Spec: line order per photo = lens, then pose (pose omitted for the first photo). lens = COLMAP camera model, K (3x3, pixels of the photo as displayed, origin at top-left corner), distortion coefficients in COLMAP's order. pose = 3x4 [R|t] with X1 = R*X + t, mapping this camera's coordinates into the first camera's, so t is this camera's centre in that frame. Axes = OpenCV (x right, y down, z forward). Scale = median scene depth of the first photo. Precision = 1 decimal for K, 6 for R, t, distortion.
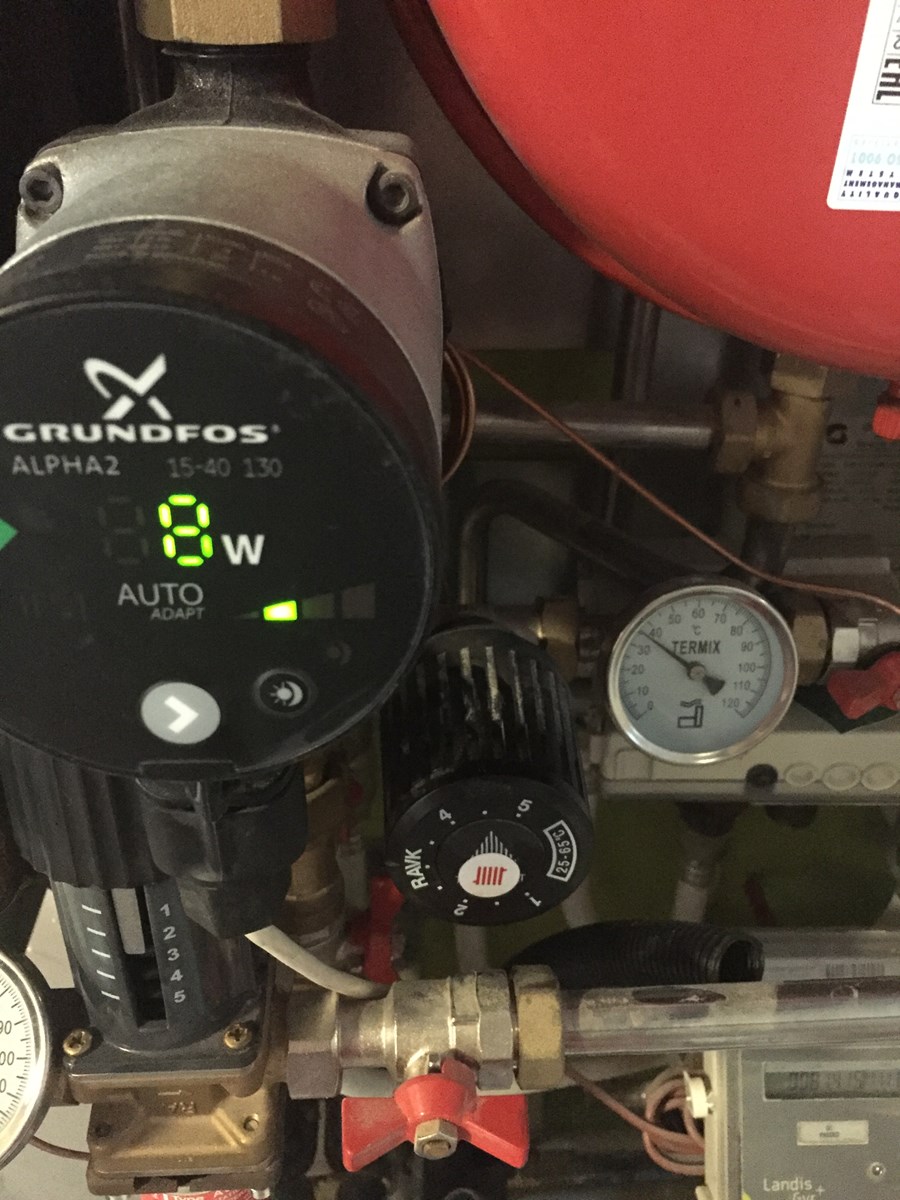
lens RADIAL K [[1017.5, 0, 450.0], [0, 1017.5, 600.0], [0, 0, 1]] dist [0.071555, -0.102080]
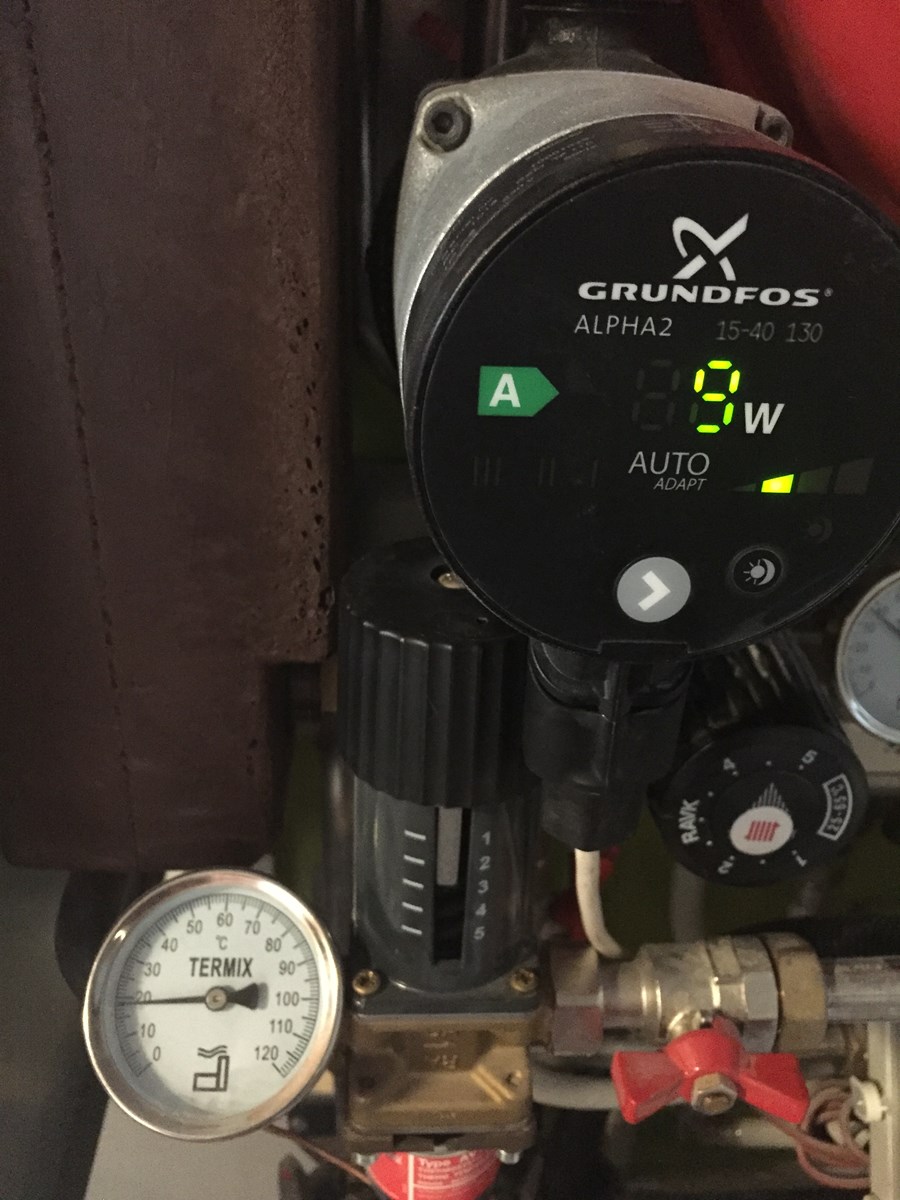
lens RADIAL K [[1027.6, 0, 450.0], [0, 1027.6, 603.8], [0, 0, 1]] dist [0.072073, -0.115870]
pose [[0.999714, 0.022766, 0.007322, -0.278876], [-0.022329, 0.998235, -0.055024, 0.109456], [-0.008562, 0.054845, 0.998458, -0.024045]]
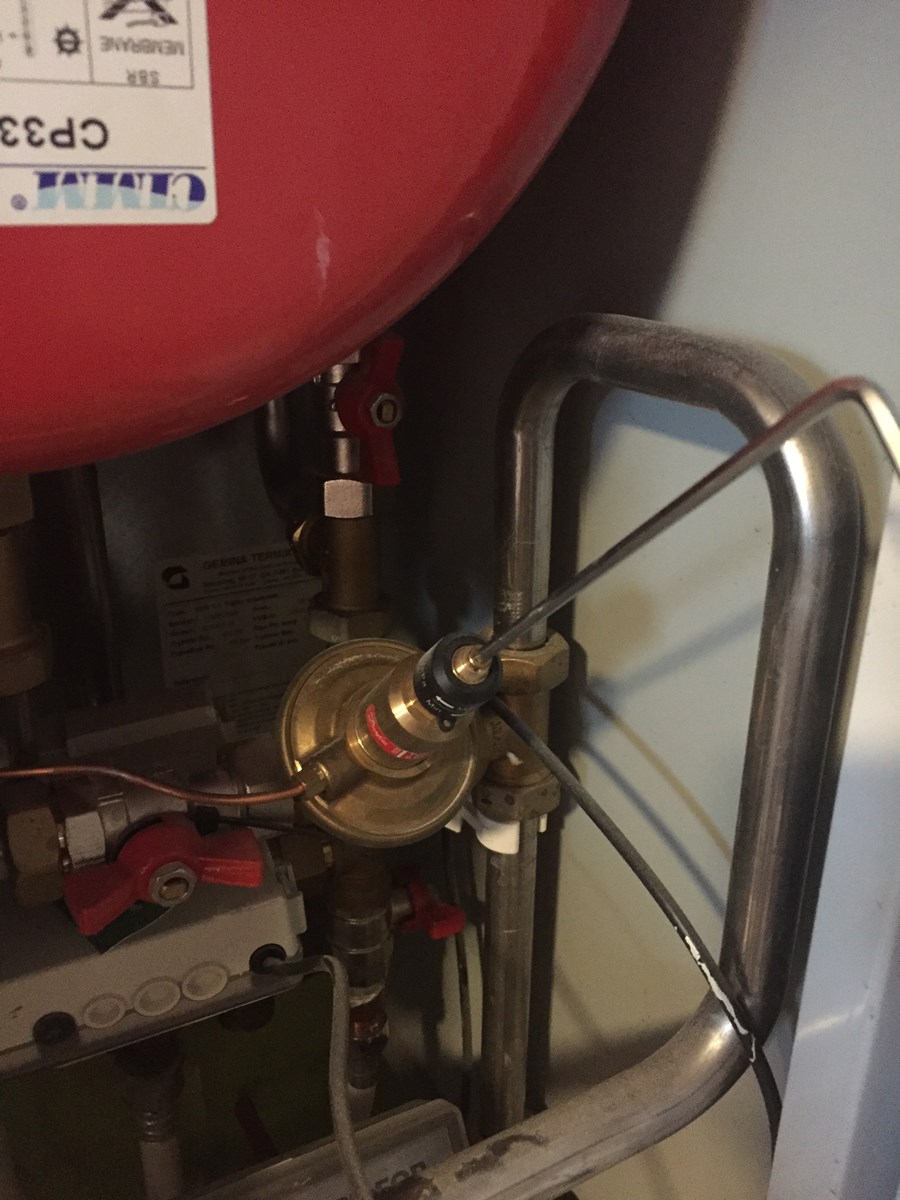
lens RADIAL K [[1017.5, 0, 450.0], [0, 1017.5, 600.0], [0, 0, 1]] dist [0.071555, -0.102080]
pose [[0.899120, -0.171973, 0.402503, 0.445443], [0.236175, 0.964842, -0.115334, 0.032663], [-0.368518, 0.198760, 0.908124, 0.198858]]
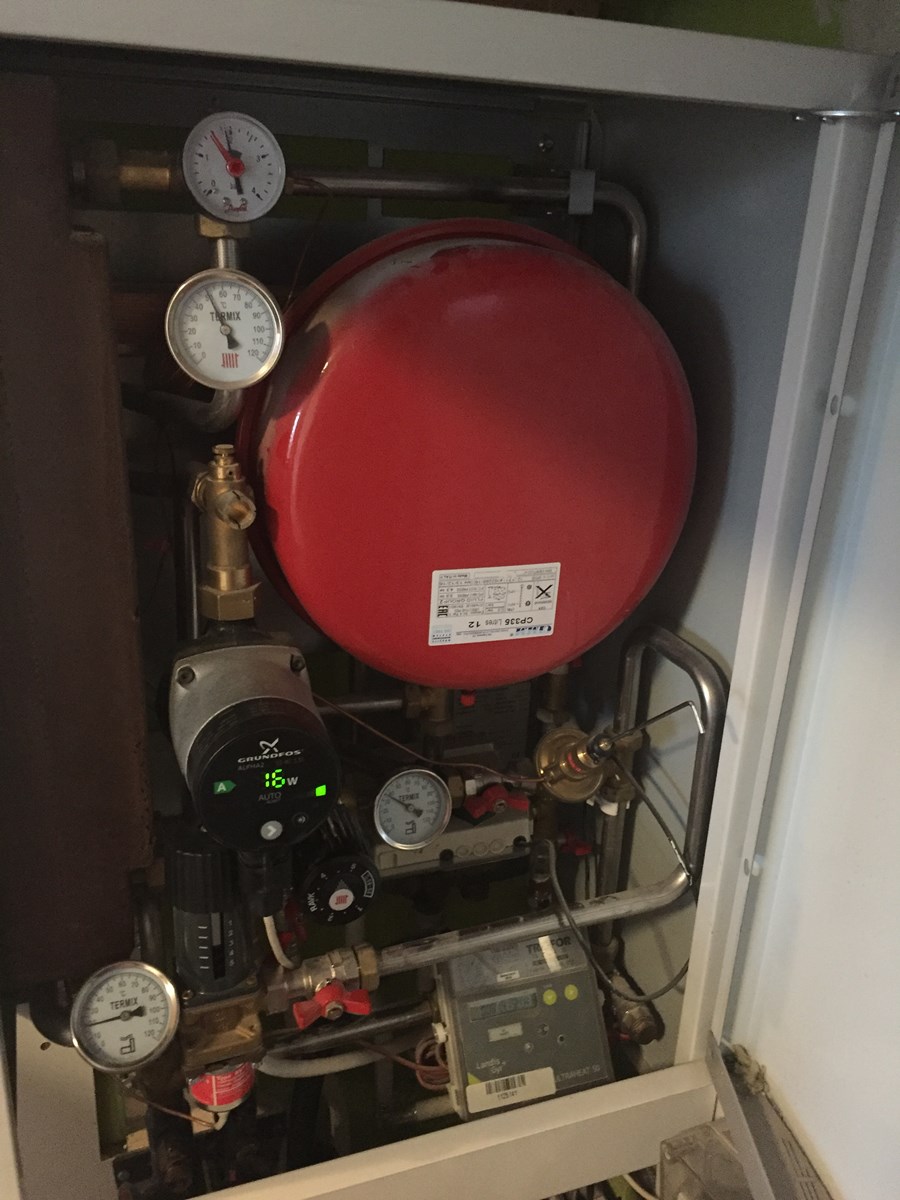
lens RADIAL K [[1017.5, 0, 450.0], [0, 1017.5, 600.0], [0, 0, 1]] dist [0.071555, -0.102080]
pose [[0.951034, -0.091329, 0.295287, -0.381260], [0.144044, 0.976222, -0.161991, -0.003451], [-0.273471, 0.196593, 0.941576, -1.576523]]
